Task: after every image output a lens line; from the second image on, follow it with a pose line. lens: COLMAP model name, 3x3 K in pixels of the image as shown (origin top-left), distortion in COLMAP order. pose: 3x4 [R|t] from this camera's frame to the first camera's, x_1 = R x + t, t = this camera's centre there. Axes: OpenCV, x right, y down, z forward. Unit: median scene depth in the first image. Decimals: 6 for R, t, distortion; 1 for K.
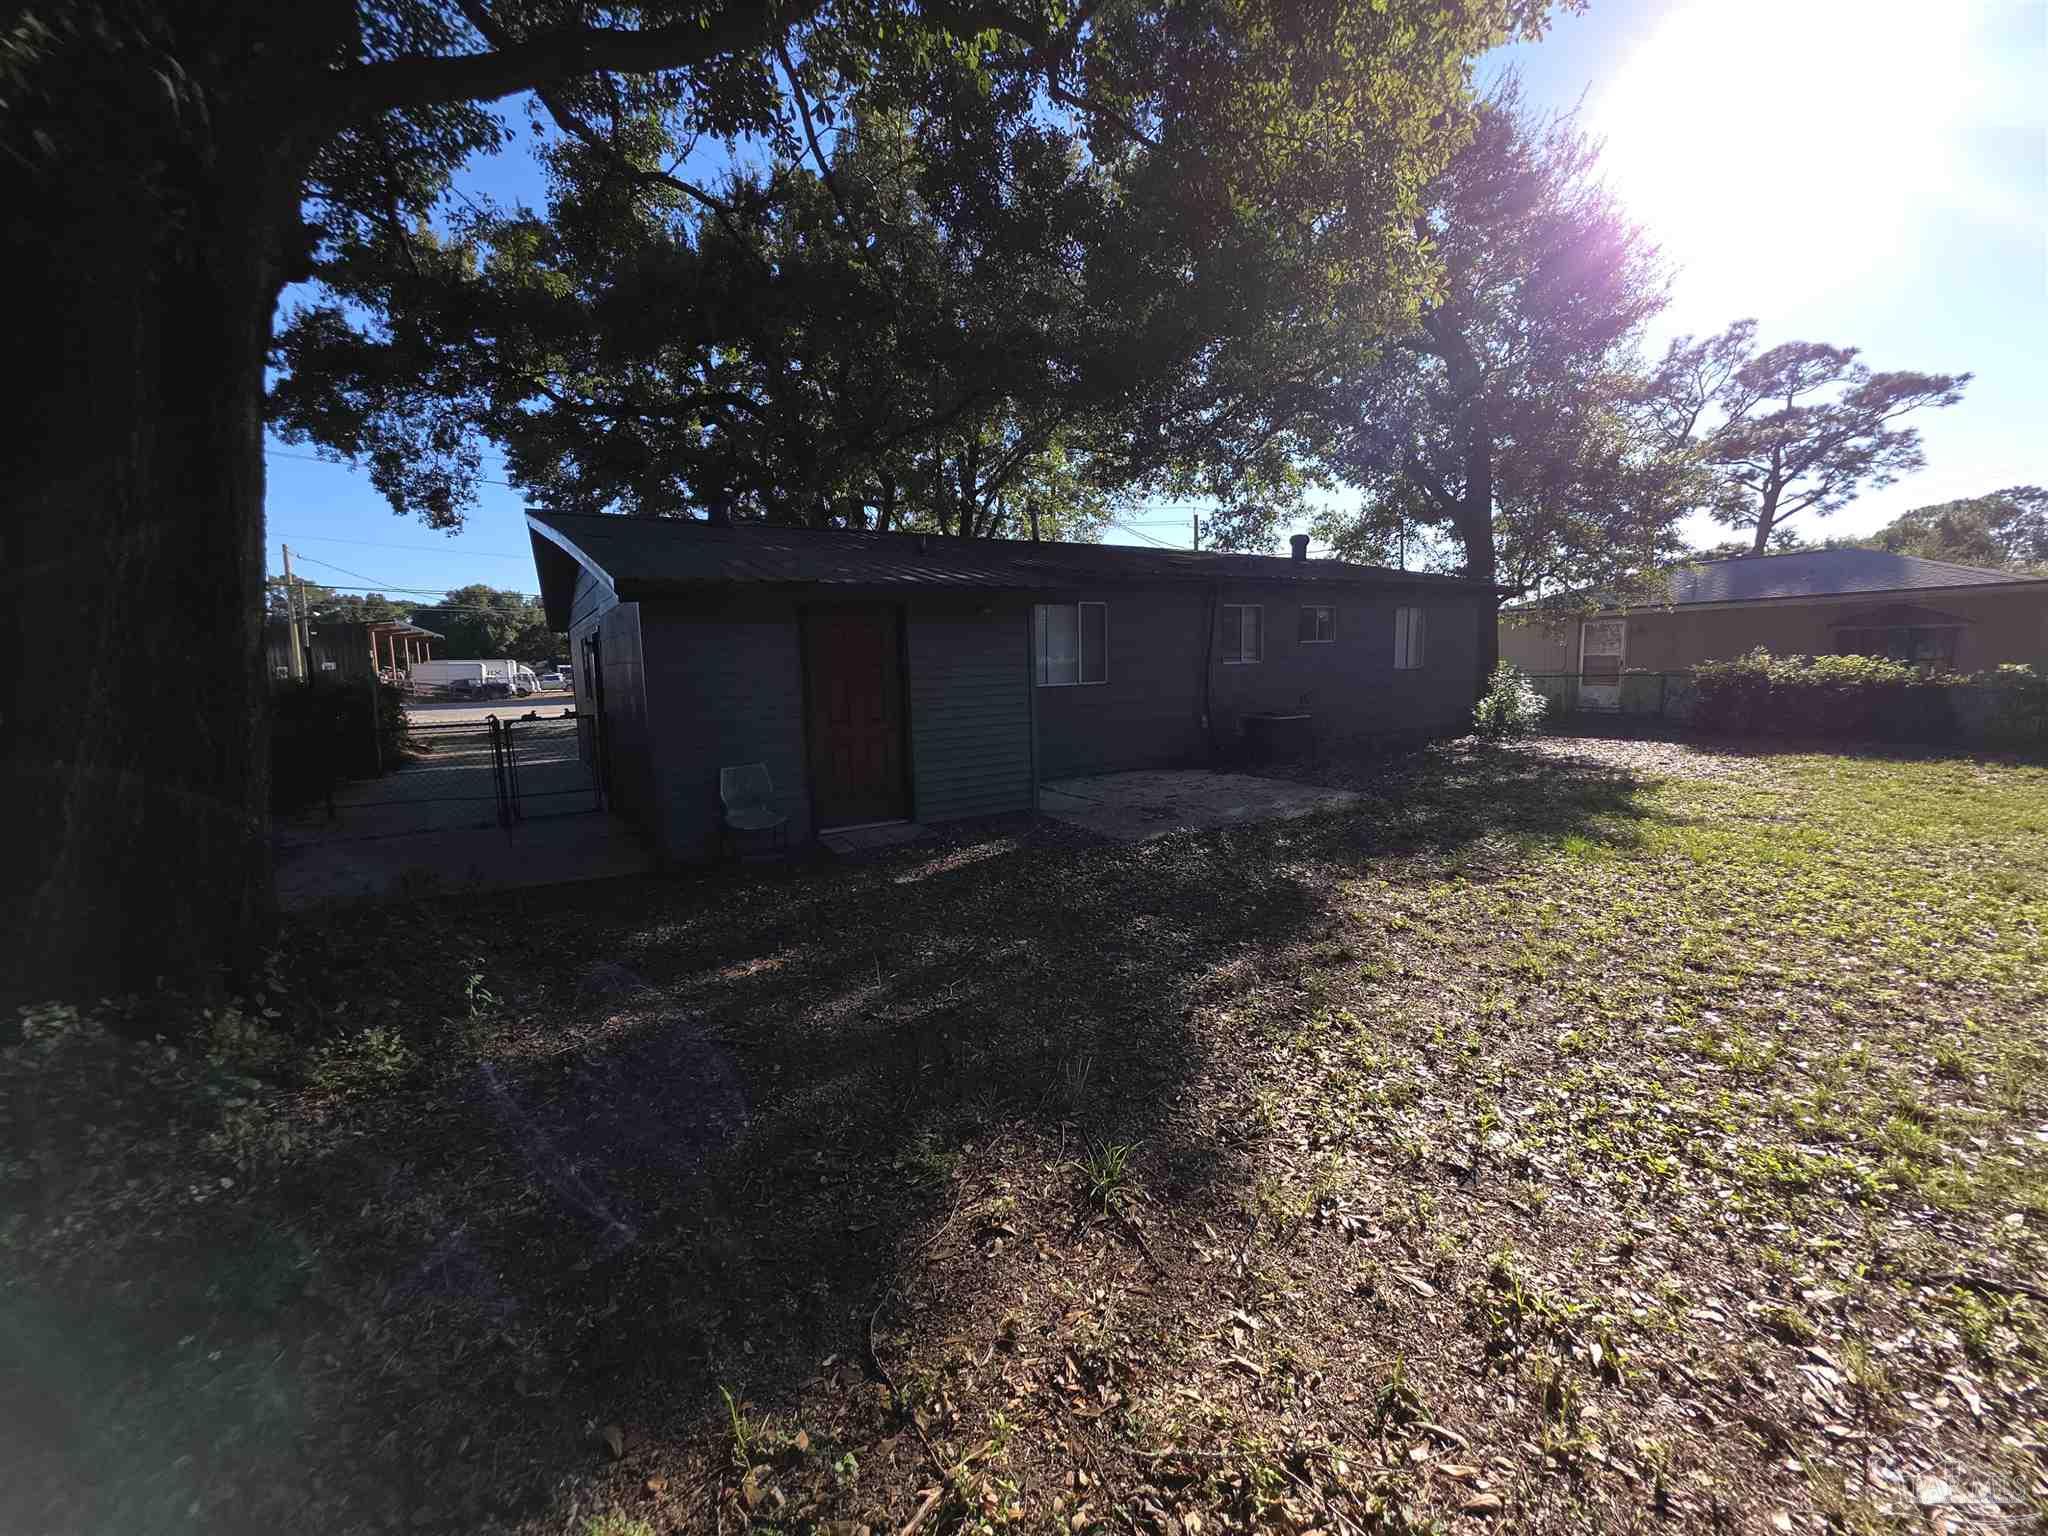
lens RADIAL K [[824.9, 0, 1019.1], [0, 824.9, 767.8], [0, 0, 1]] dist [-0.002412, 0.000510]
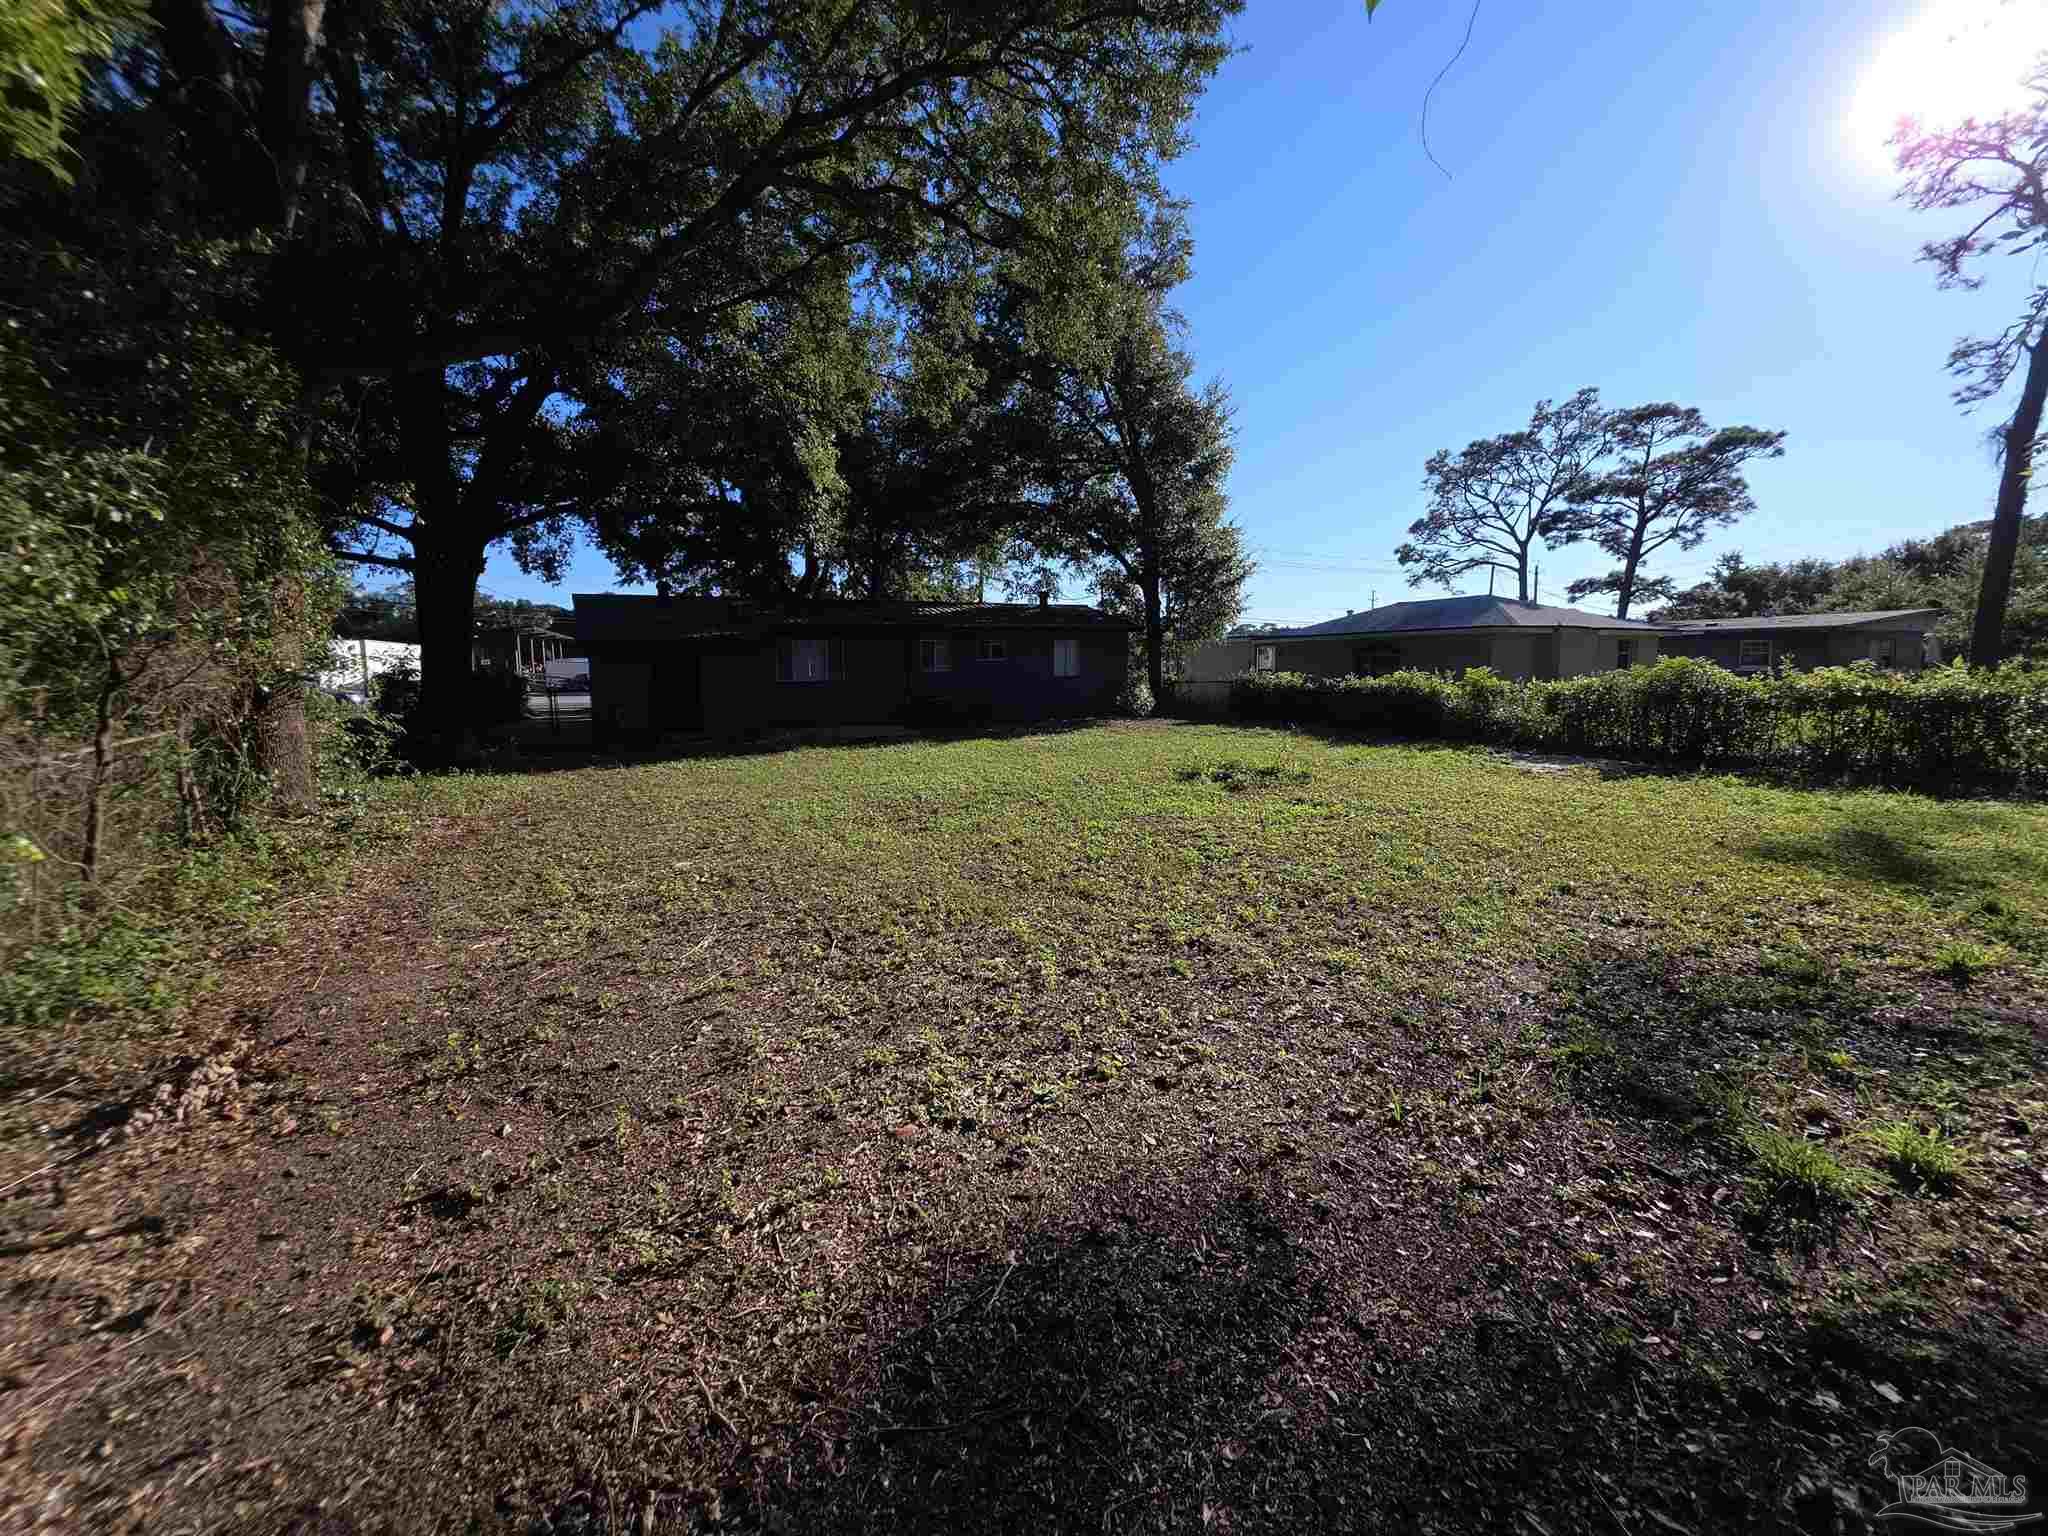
lens RADIAL K [[824.9, 0, 1029.1], [0, 824.9, 768.0], [0, 0, 1]] dist [-0.002412, 0.000510]
pose [[0.993328, 0.028009, -0.111872, 0.216890], [-0.028416, 0.999594, -0.002046, 0.028720], [0.111770, 0.005211, 0.993720, -0.258437]]
